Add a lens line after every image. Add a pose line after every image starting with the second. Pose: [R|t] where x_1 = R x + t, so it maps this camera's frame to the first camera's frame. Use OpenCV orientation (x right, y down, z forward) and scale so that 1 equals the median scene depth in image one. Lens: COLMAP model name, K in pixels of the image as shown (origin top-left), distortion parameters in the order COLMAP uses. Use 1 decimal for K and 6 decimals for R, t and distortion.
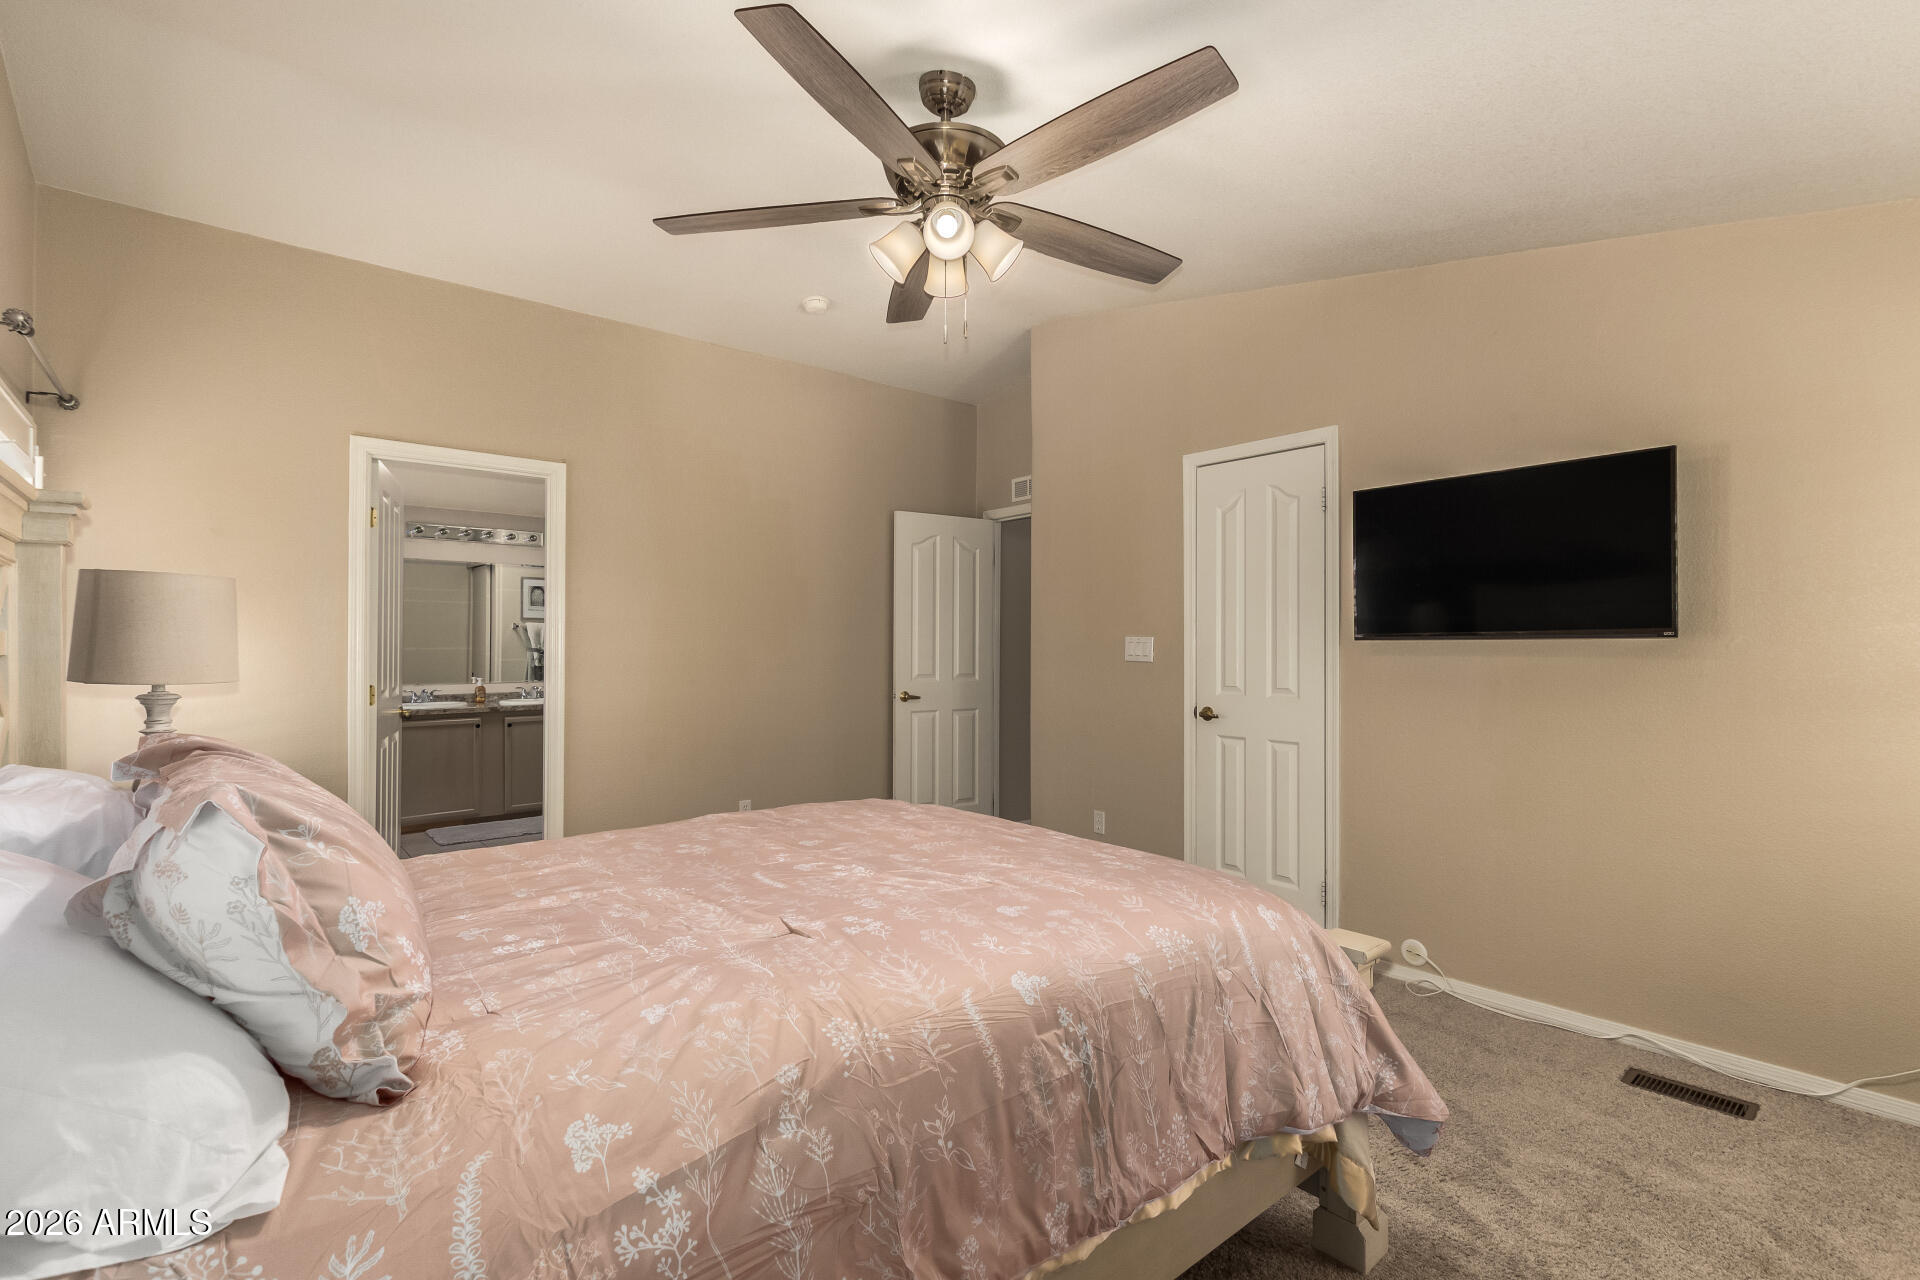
lens RADIAL K [[866.0, 0, 960.0], [0, 866.0, 640.0], [0, 0, 1]] dist [-0.002134, -0.001060]
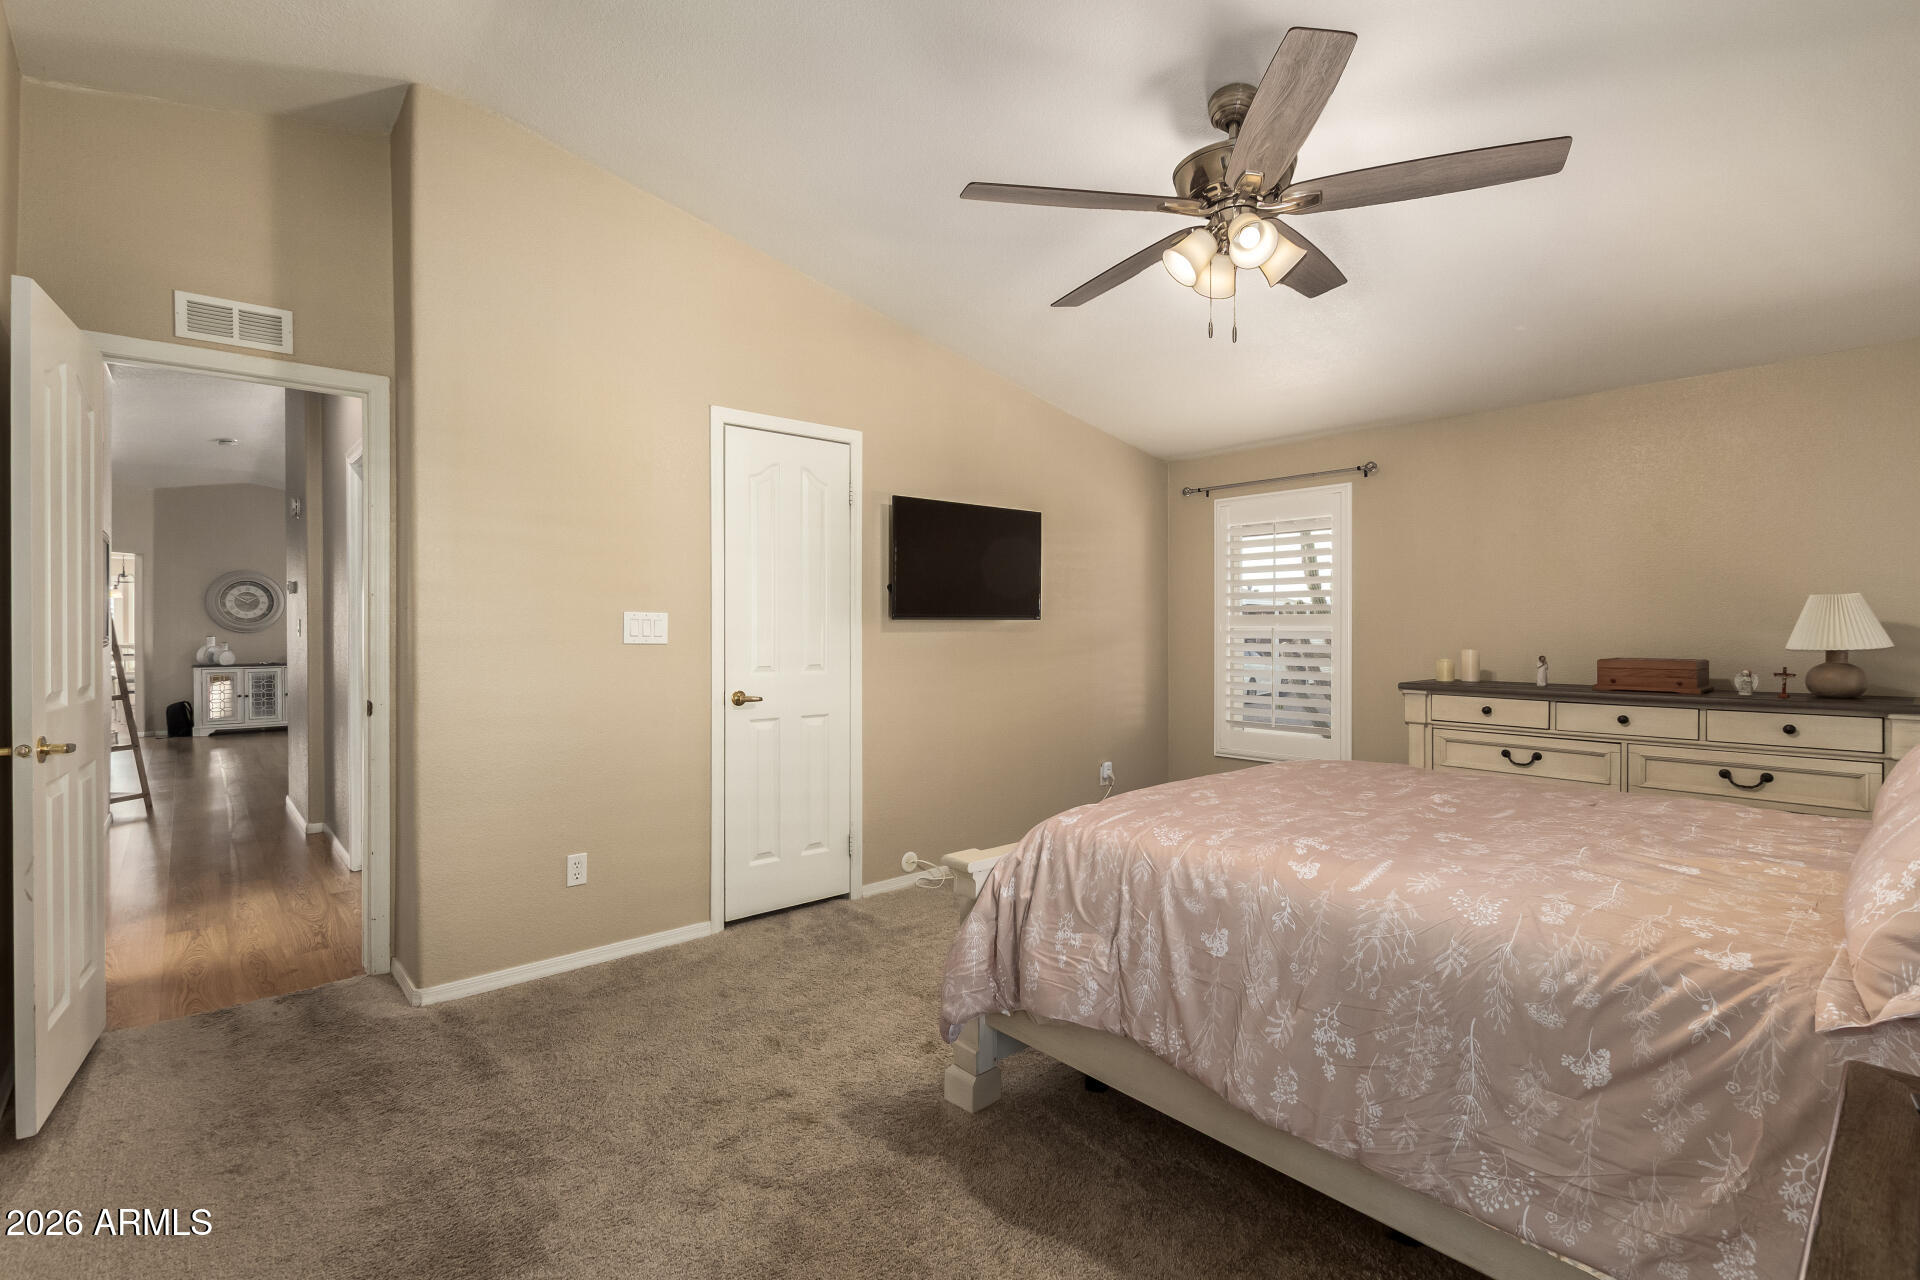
lens RADIAL K [[866.0, 0, 960.0], [0, 866.0, 640.0], [0, 0, 1]] dist [-0.002134, -0.001060]
pose [[-0.031880, -0.007701, 0.999462, -0.689479], [0.001023, 0.999970, 0.007738, 0.018234], [-0.999491, 0.001270, -0.031872, 0.865485]]
